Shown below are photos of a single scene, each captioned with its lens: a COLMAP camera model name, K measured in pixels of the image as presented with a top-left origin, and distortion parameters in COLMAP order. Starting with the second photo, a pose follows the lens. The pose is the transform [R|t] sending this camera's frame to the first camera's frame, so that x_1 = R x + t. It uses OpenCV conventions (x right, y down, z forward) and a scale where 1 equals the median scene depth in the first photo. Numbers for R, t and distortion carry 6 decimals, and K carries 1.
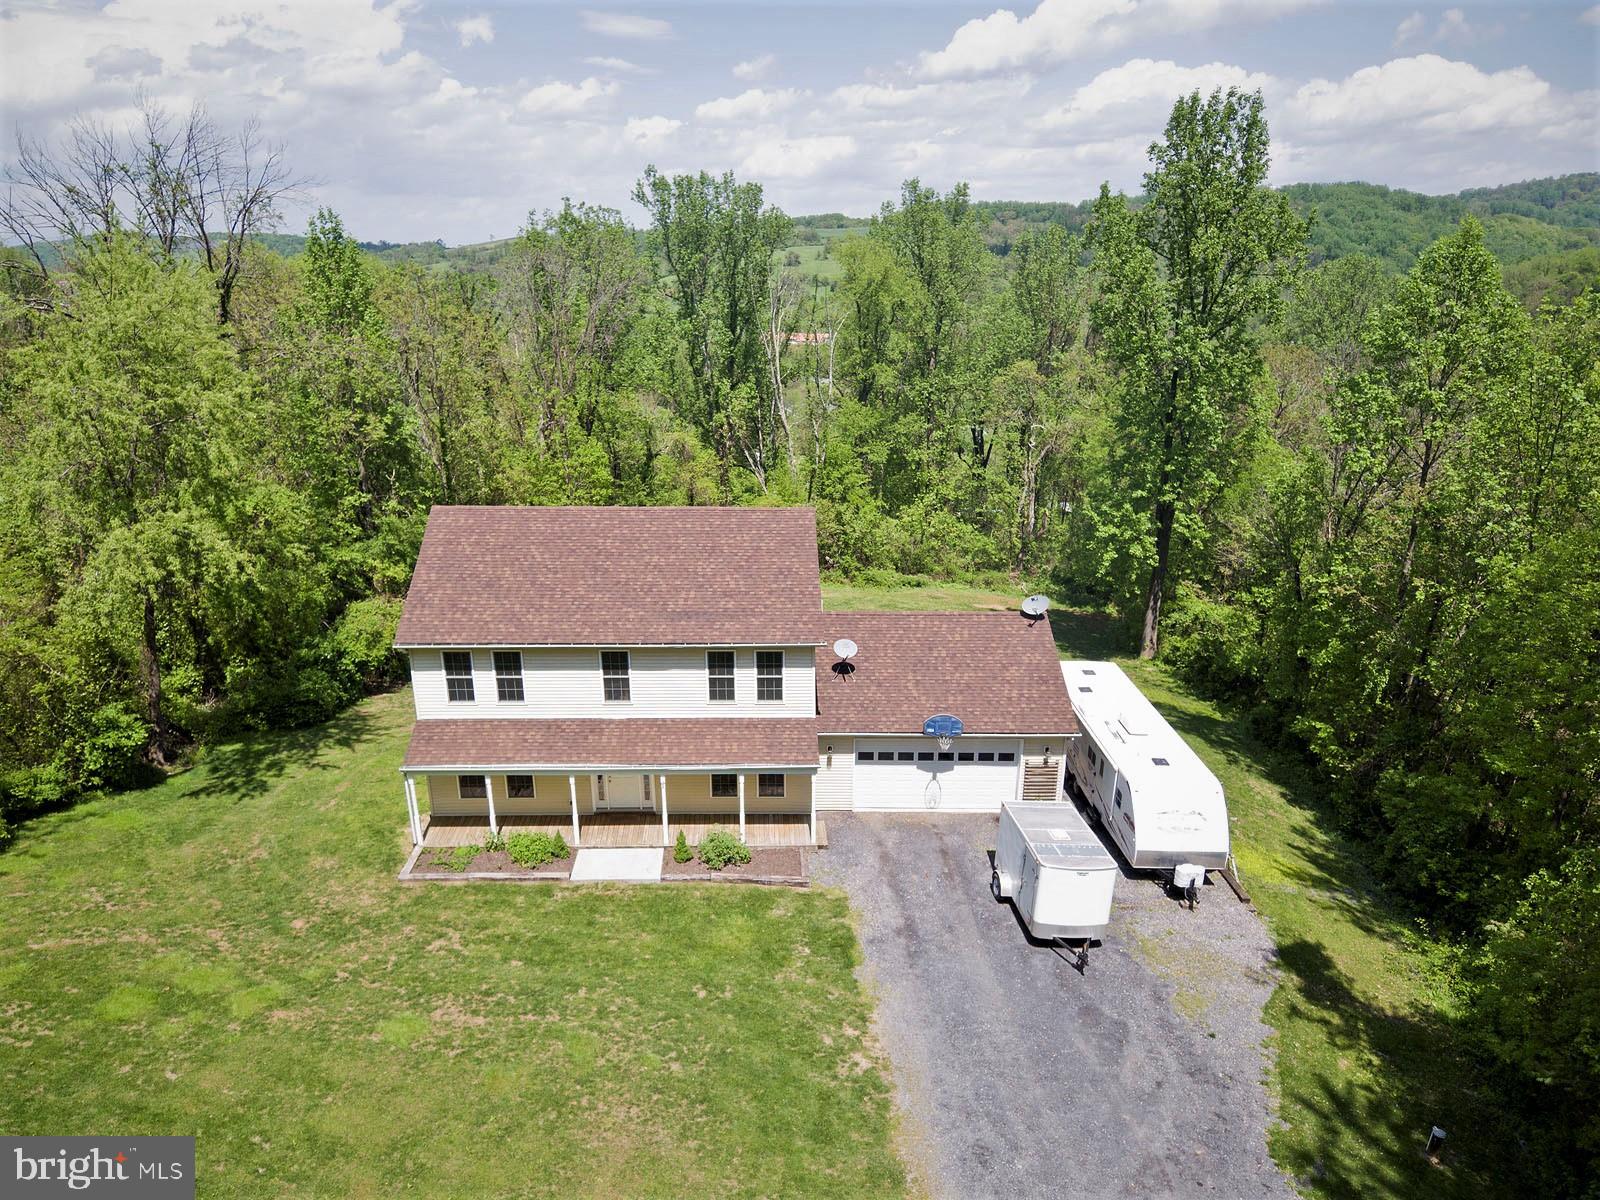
lens RADIAL K [[988.4, 0, 775.5], [0, 988.4, 602.5], [0, 0, 1]] dist [0.073428, -0.099548]
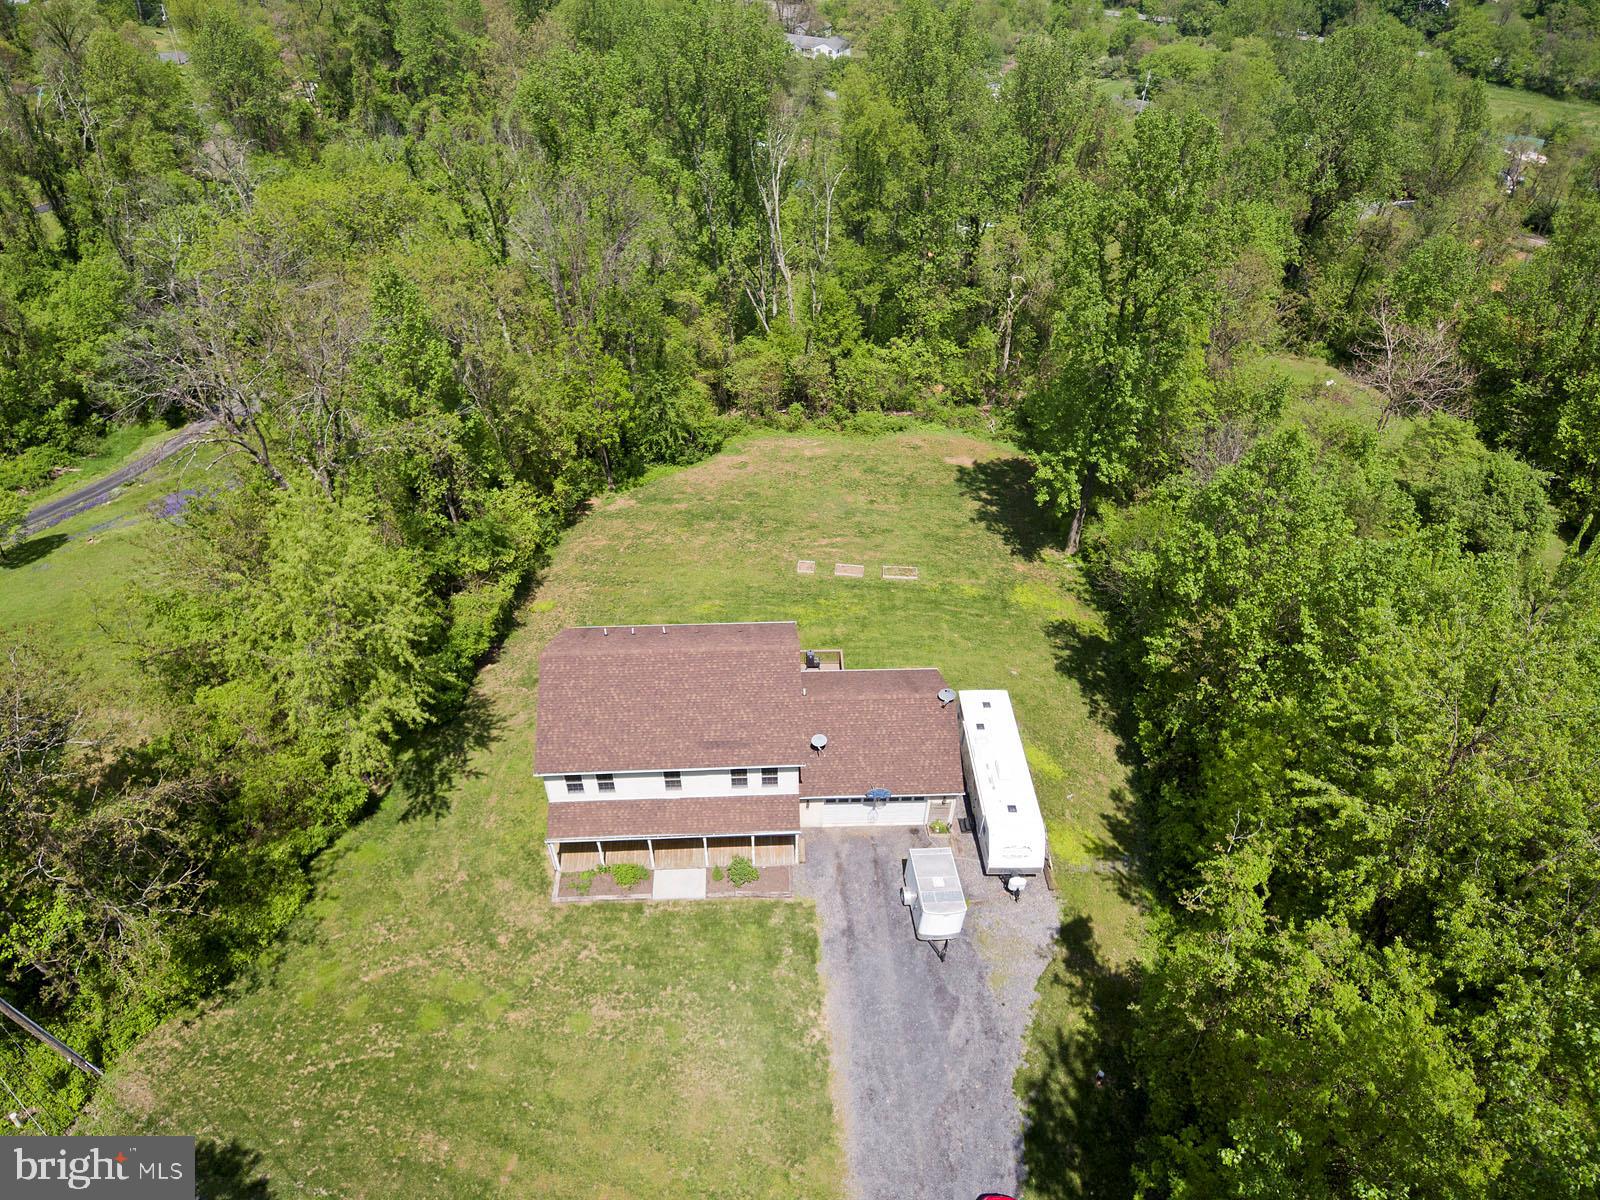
lens RADIAL K [[959.8, 0, 800.0], [0, 959.8, 600.0], [0, 0, 1]] dist [0.084742, -0.099542]
pose [[0.999779, -0.003746, 0.020689, 0.012702], [-0.004198, 0.928634, 0.370974, -0.771767], [-0.020602, -0.370979, 0.928413, -0.335410]]
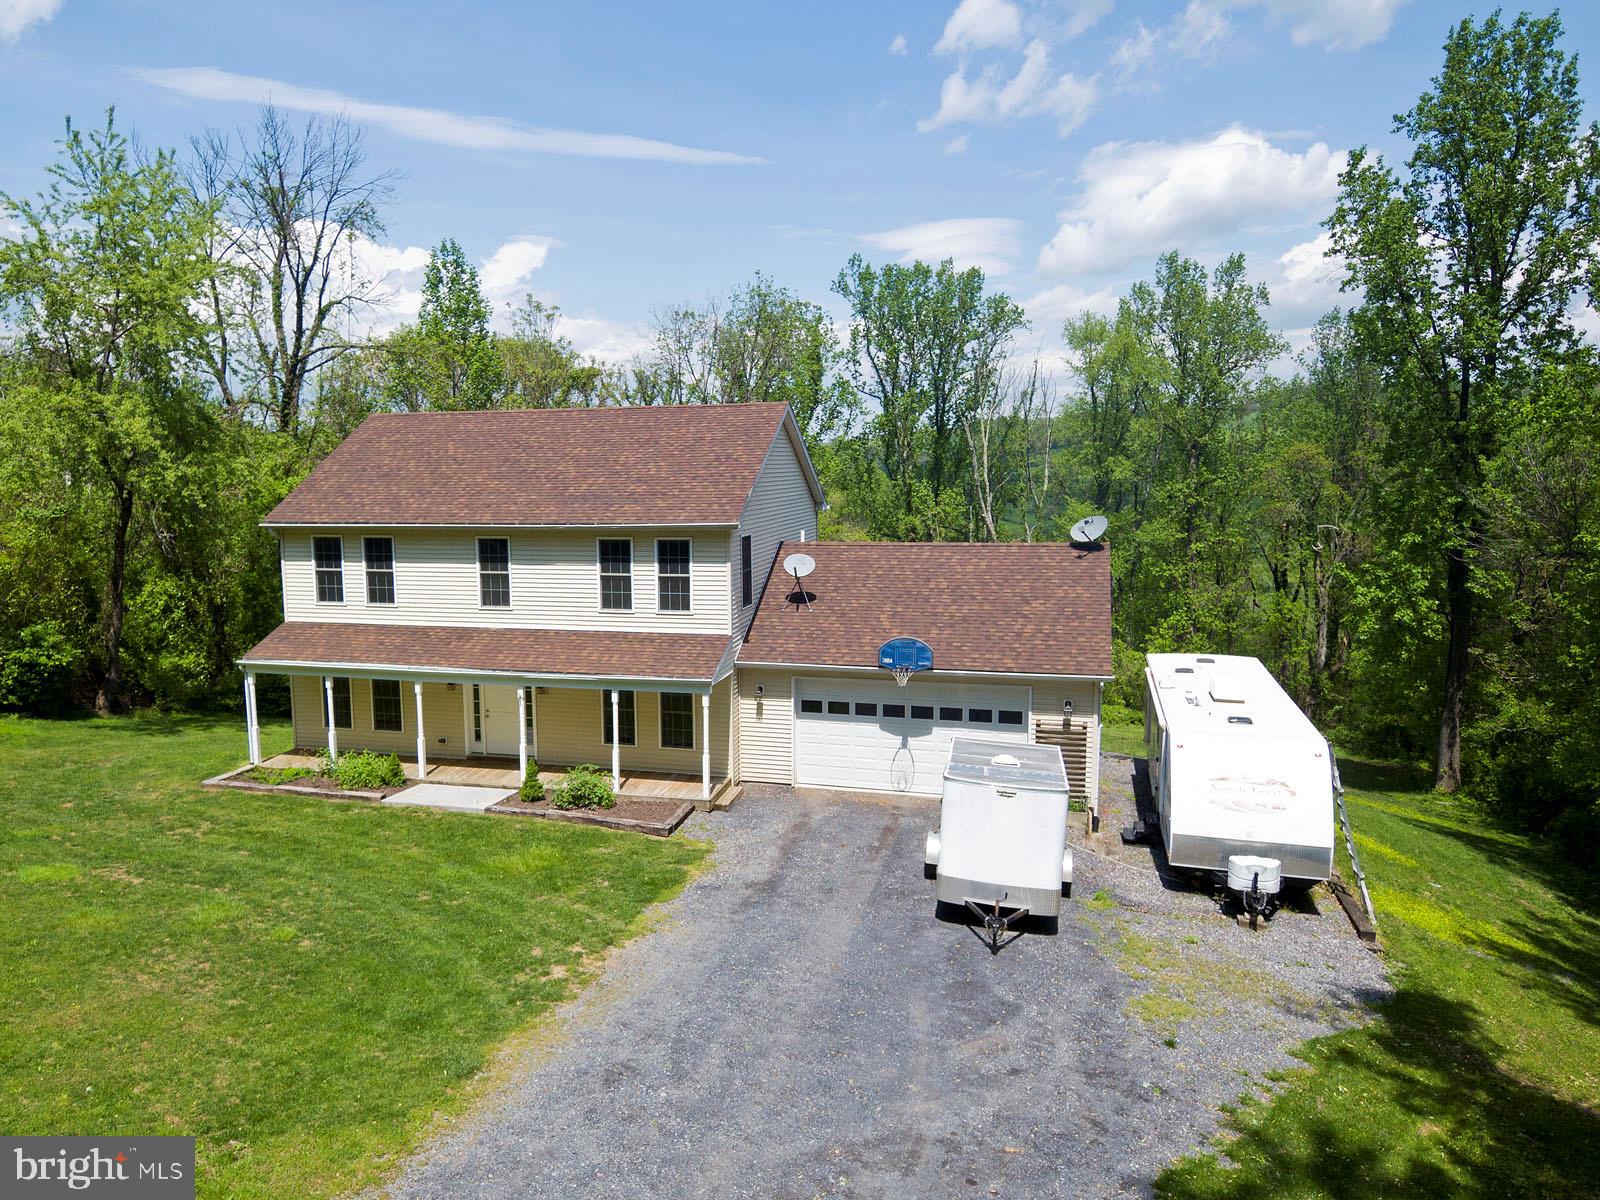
lens RADIAL K [[1104.5, 0, 756.8], [0, 1104.5, 606.4], [0, 0, 1]] dist [0.109049, -0.169662]
pose [[0.954211, 0.027873, -0.297831, 0.320244], [-0.087488, 0.978118, -0.188762, 0.259657], [0.286053, 0.206176, 0.935770, 0.216755]]
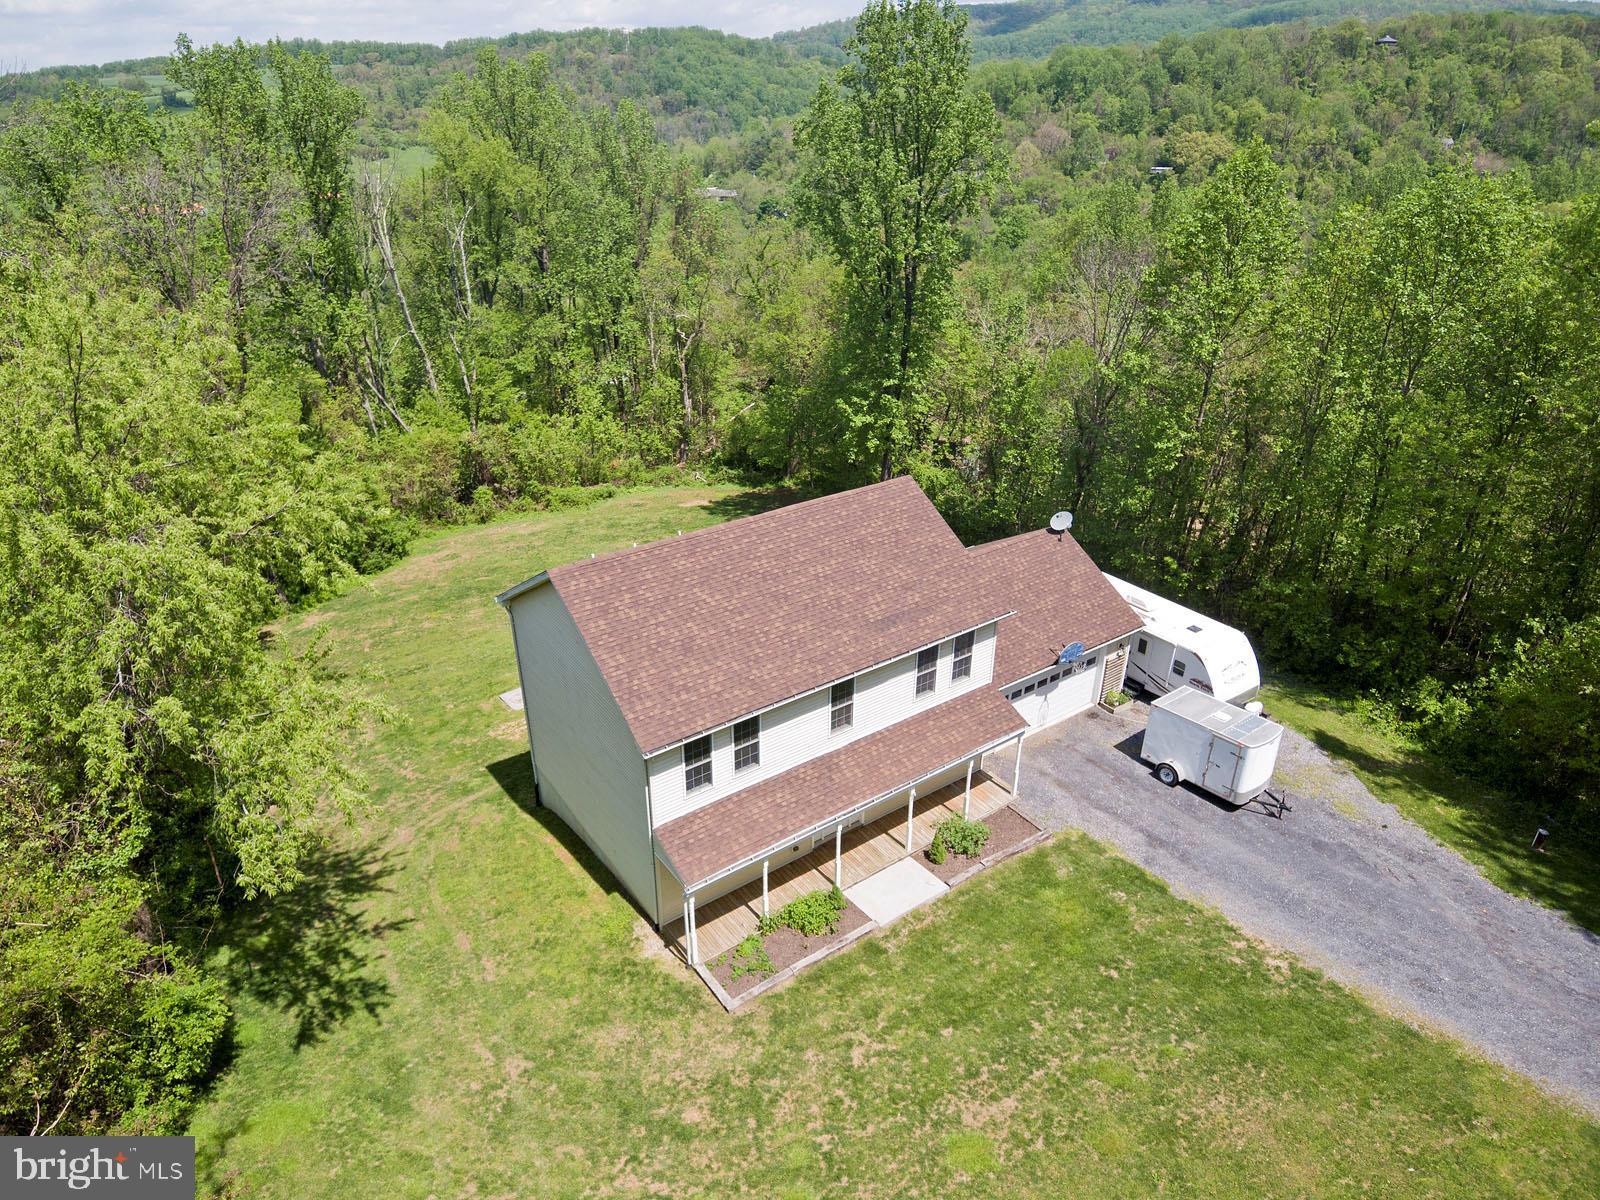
lens RADIAL K [[950.4, 0, 800.0], [0, 950.4, 600.0], [0, 0, 1]] dist [0.066804, -0.087528]
pose [[0.829532, -0.253561, 0.497578, -0.616285], [0.180673, 0.964917, 0.190506, -0.197004], [-0.528426, -0.068132, 0.846241, 0.277868]]
